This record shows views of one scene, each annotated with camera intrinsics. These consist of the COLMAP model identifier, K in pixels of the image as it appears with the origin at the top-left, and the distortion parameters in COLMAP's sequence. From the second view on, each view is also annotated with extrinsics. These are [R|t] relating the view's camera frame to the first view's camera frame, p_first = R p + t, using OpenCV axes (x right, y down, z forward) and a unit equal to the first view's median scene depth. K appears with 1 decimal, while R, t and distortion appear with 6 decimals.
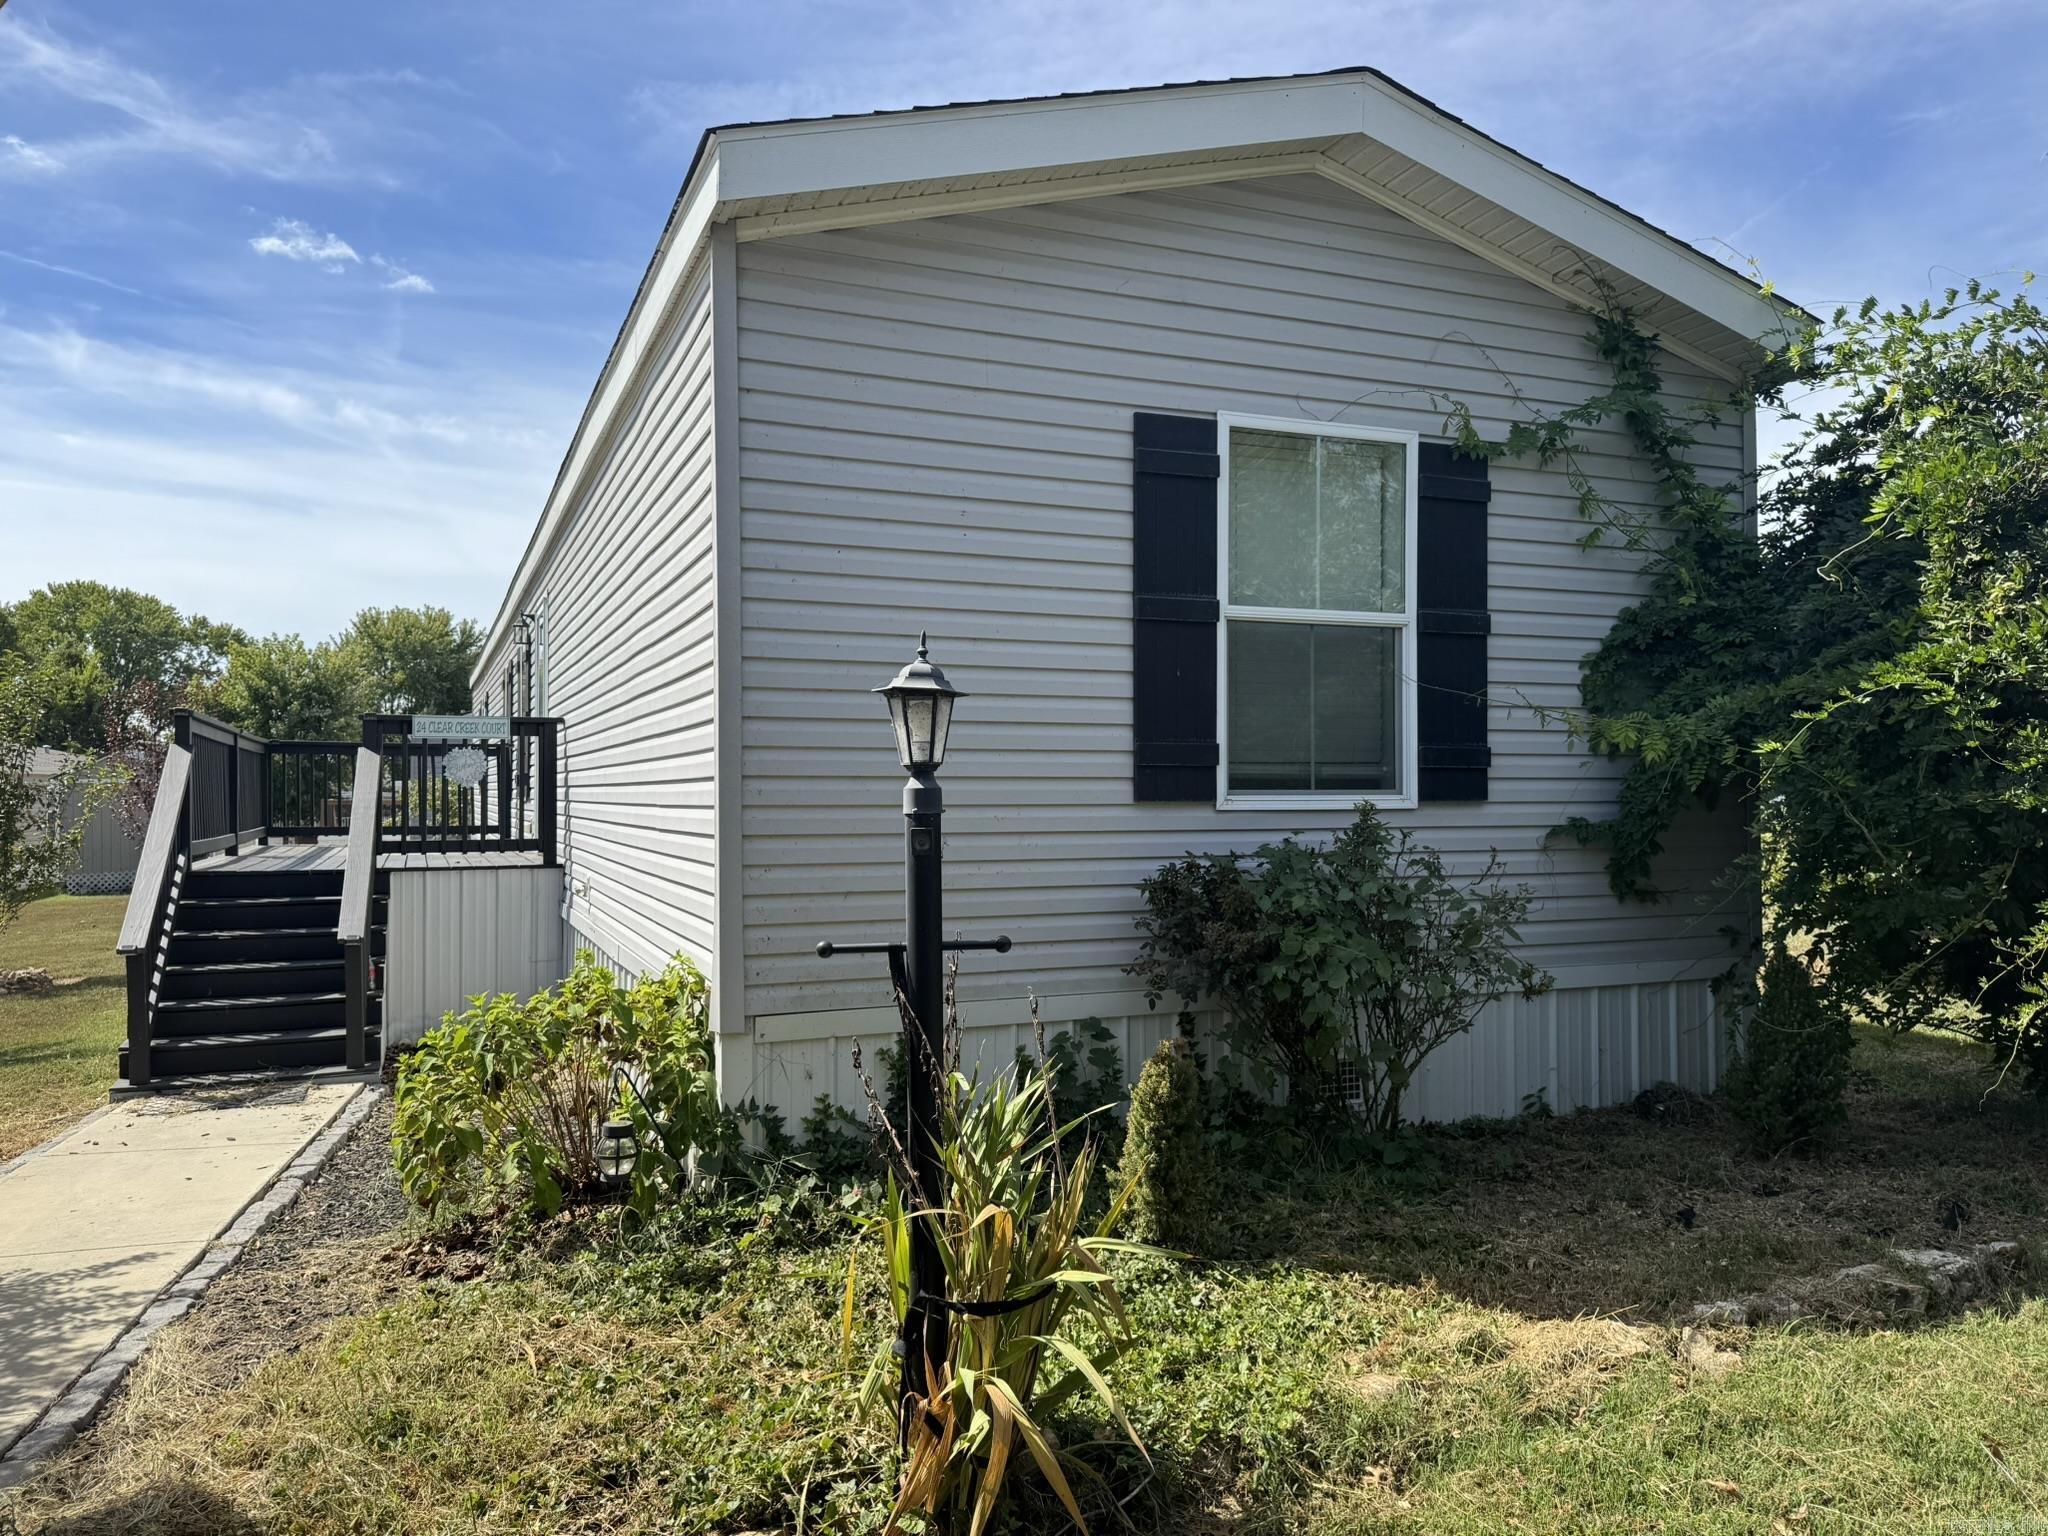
lens RADIAL K [[1446.8, 0, 1024.0], [0, 1446.8, 768.0], [0, 0, 1]] dist [0.120317, -0.220860]
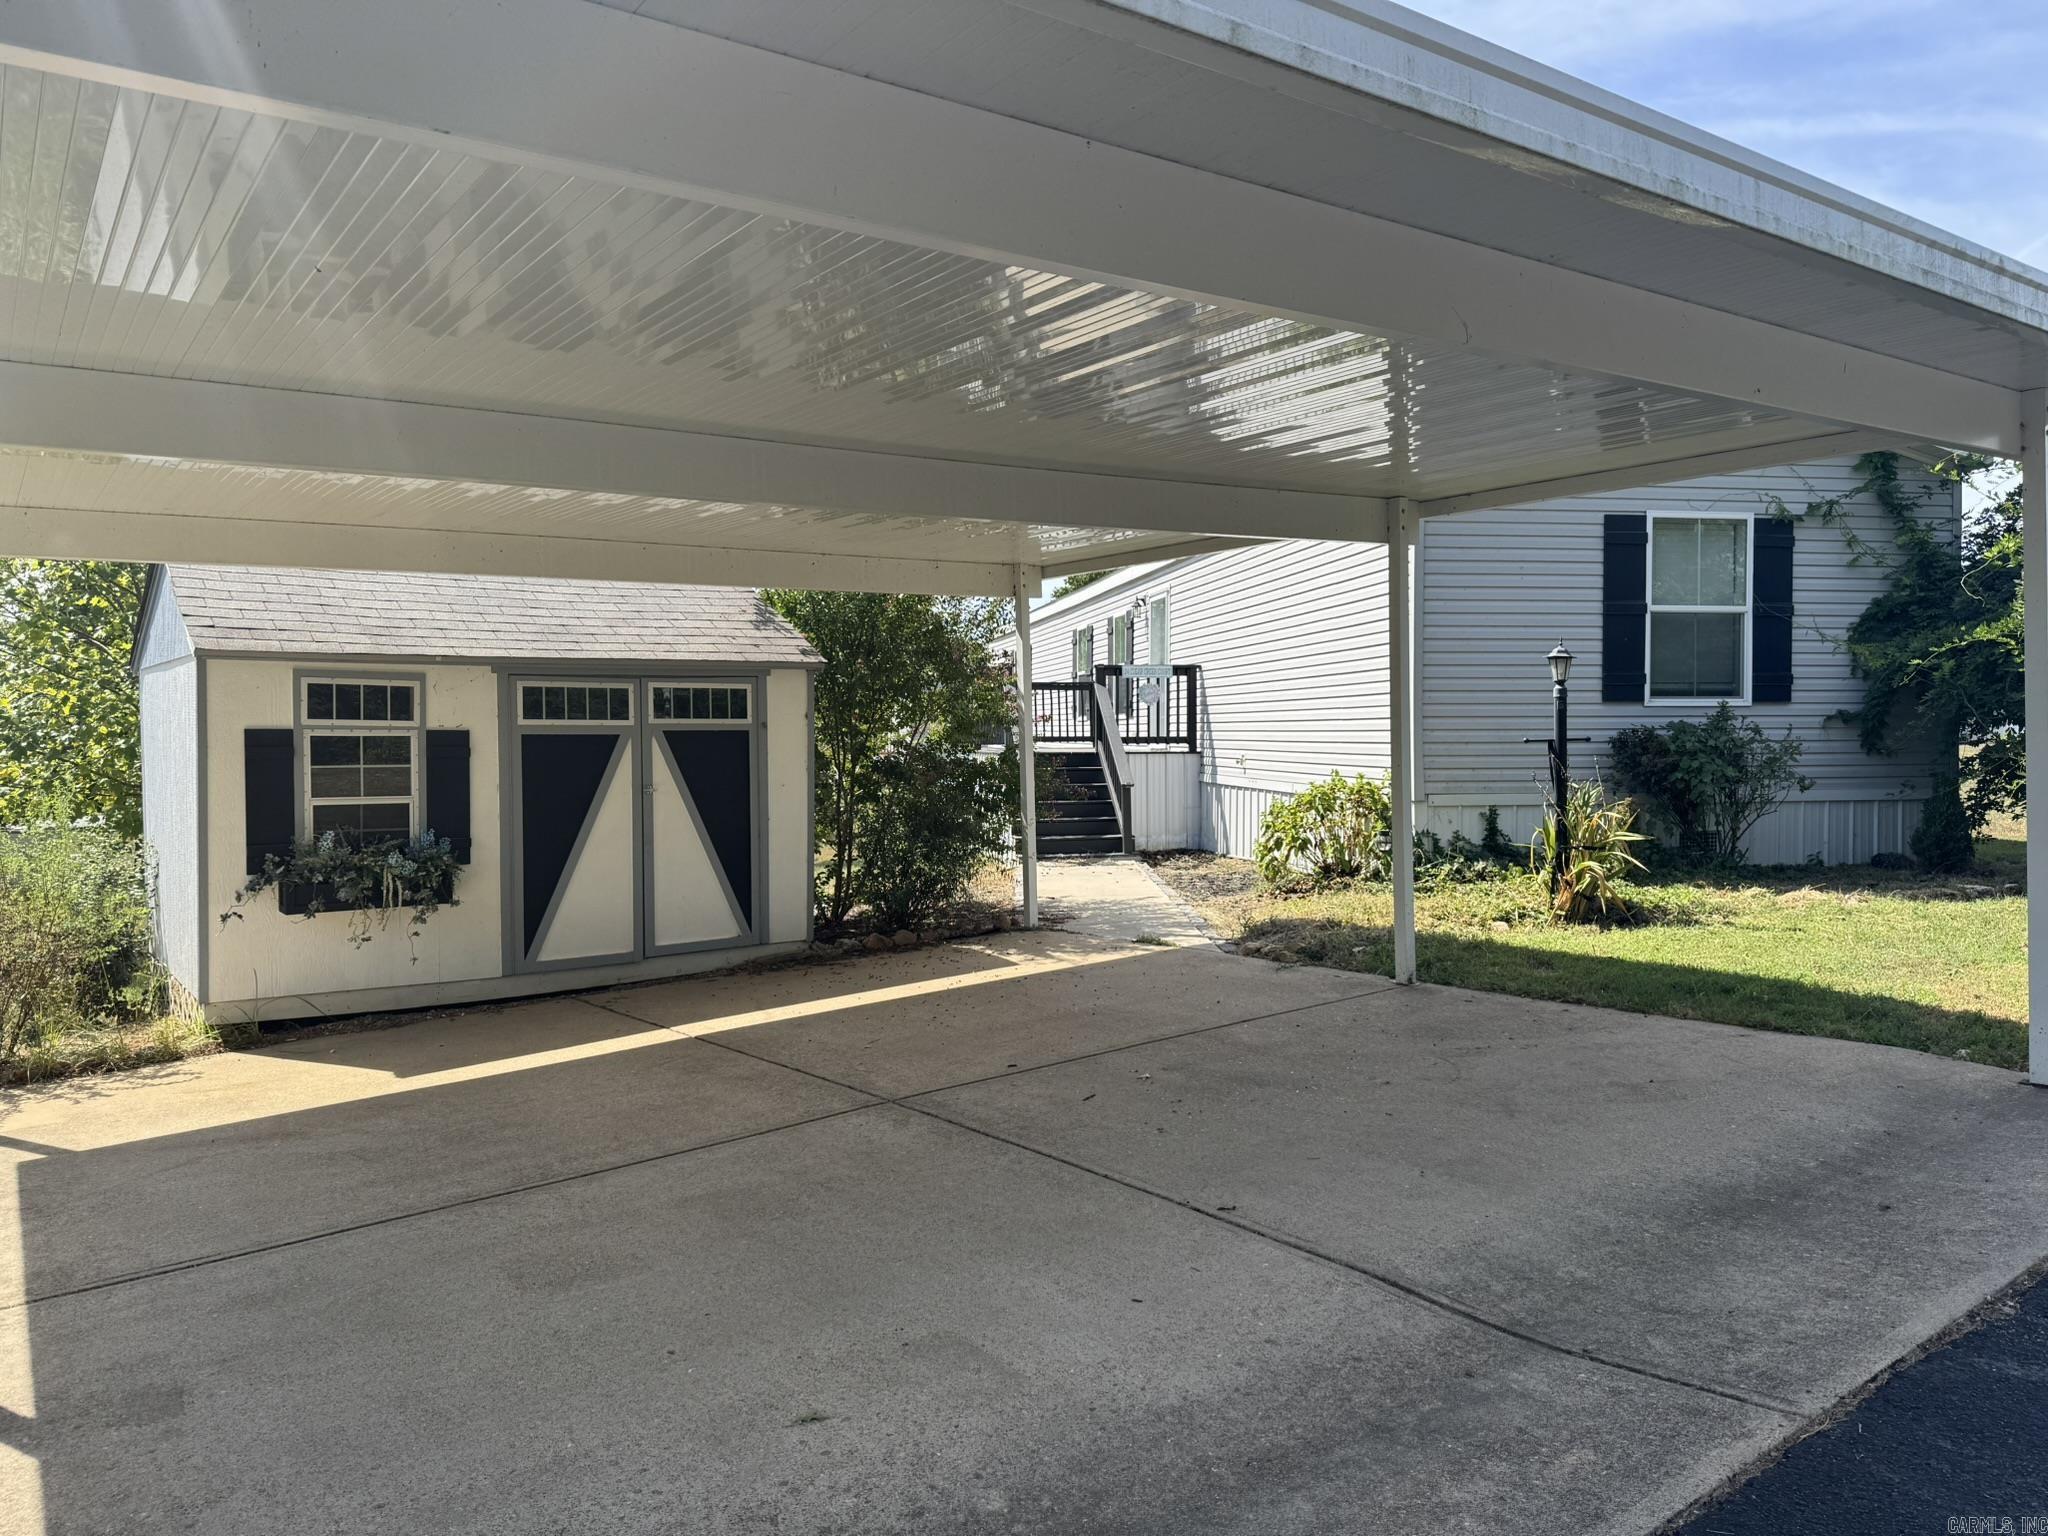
lens RADIAL K [[1446.8, 0, 1024.0], [0, 1446.8, 768.0], [0, 0, 1]] dist [0.120317, -0.220860]
pose [[0.976374, 0.003406, -0.216061, -0.253331], [0.005651, 0.999131, 0.041284, 0.024146], [0.216014, -0.041530, 0.975507, -1.122825]]
